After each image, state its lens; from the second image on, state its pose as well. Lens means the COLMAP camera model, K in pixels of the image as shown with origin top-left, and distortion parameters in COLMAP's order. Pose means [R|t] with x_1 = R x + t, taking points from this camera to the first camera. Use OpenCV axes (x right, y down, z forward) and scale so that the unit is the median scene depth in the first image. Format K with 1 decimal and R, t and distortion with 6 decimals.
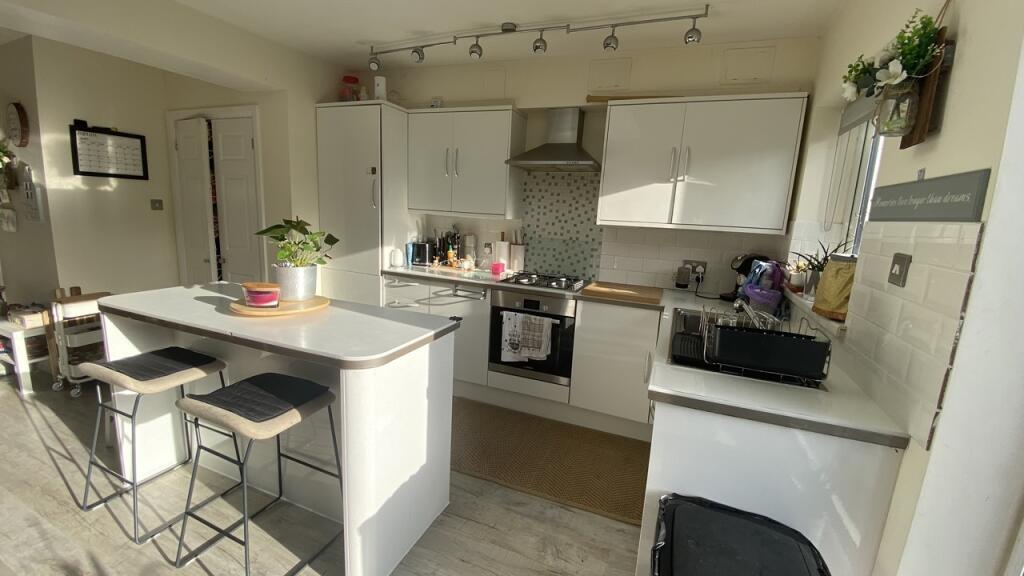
lens RADIAL K [[414.7, 0, 508.7], [0, 414.7, 287.1], [0, 0, 1]] dist [0.049801, -0.036818]
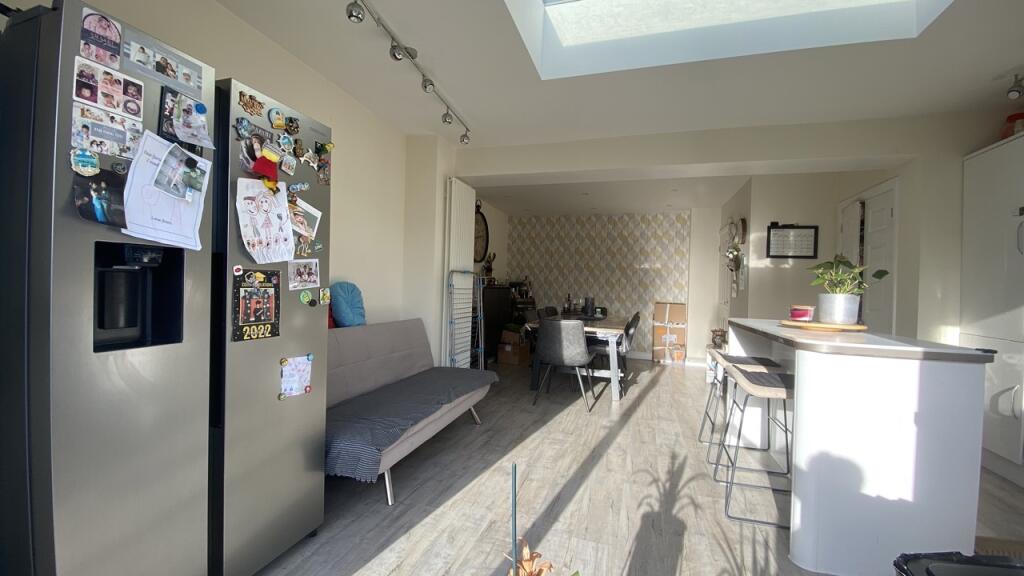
lens RADIAL K [[411.7, 0, 510.8], [0, 411.7, 286.9], [0, 0, 1]] dist [0.052211, -0.048773]
pose [[0.093160, -0.049006, -0.994444, 0.368987], [-0.205989, 0.976230, -0.067405, 0.125643], [0.974110, 0.211124, 0.080851, -0.000038]]
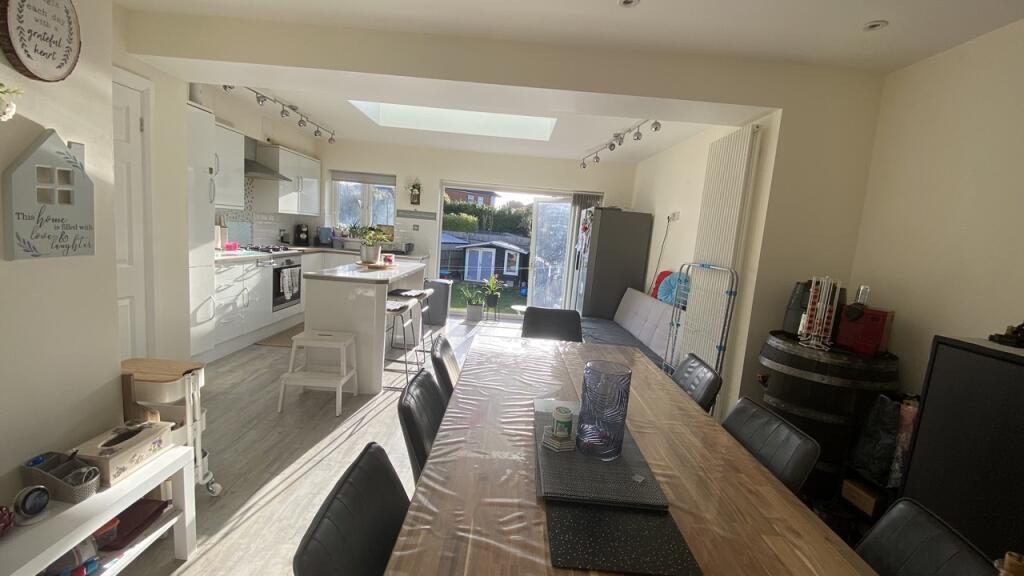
lens RADIAL K [[414.7, 0, 508.7], [0, 414.7, 287.1], [0, 0, 1]] dist [0.049801, -0.036818]
pose [[-0.364501, -0.202674, 0.908880, -1.713247], [0.068348, 0.967572, 0.243172, -0.199496], [-0.928691, 0.150757, -0.338829, 0.700500]]
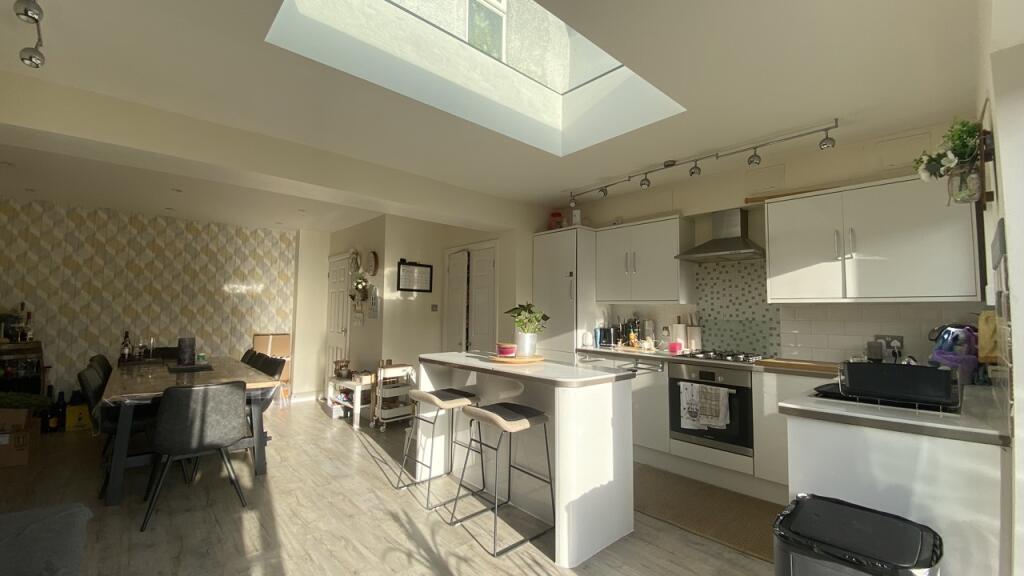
lens RADIAL K [[414.7, 0, 508.7], [0, 414.7, 287.1], [0, 0, 1]] dist [0.049801, -0.036818]
pose [[0.902417, -0.067408, -0.425559, 0.065351], [-0.042222, 0.969098, -0.243036, 0.100289], [0.428791, 0.237288, 0.871684, -0.253650]]
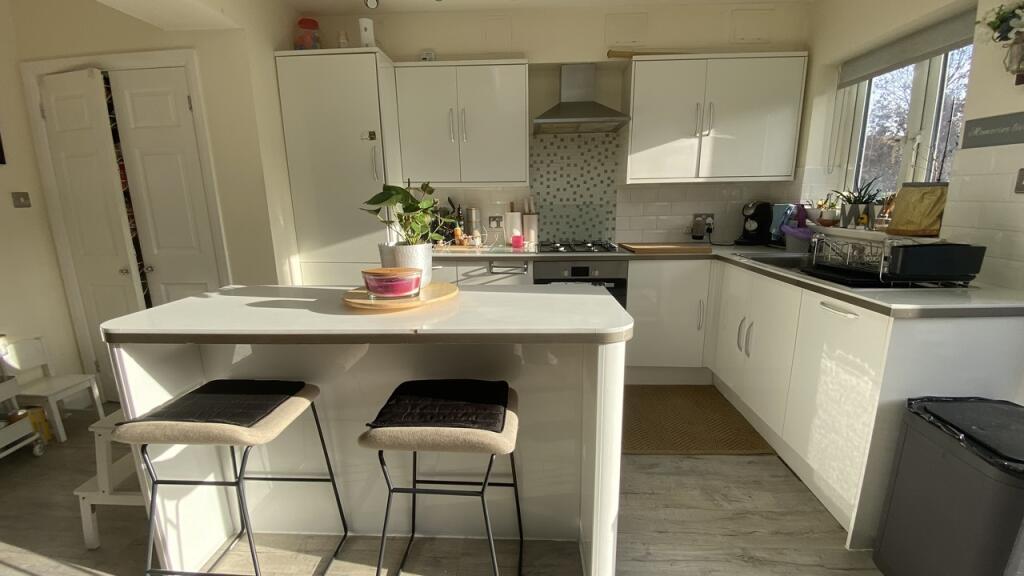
lens RADIAL K [[417.3, 0, 514.7], [0, 417.3, 291.0], [0, 0, 1]] dist [0.036176, -0.026999]
pose [[0.939848, -0.135357, 0.313632, -0.366719], [0.122315, 0.990615, 0.060994, 0.008400], [-0.318945, -0.018963, 0.947584, 0.122798]]
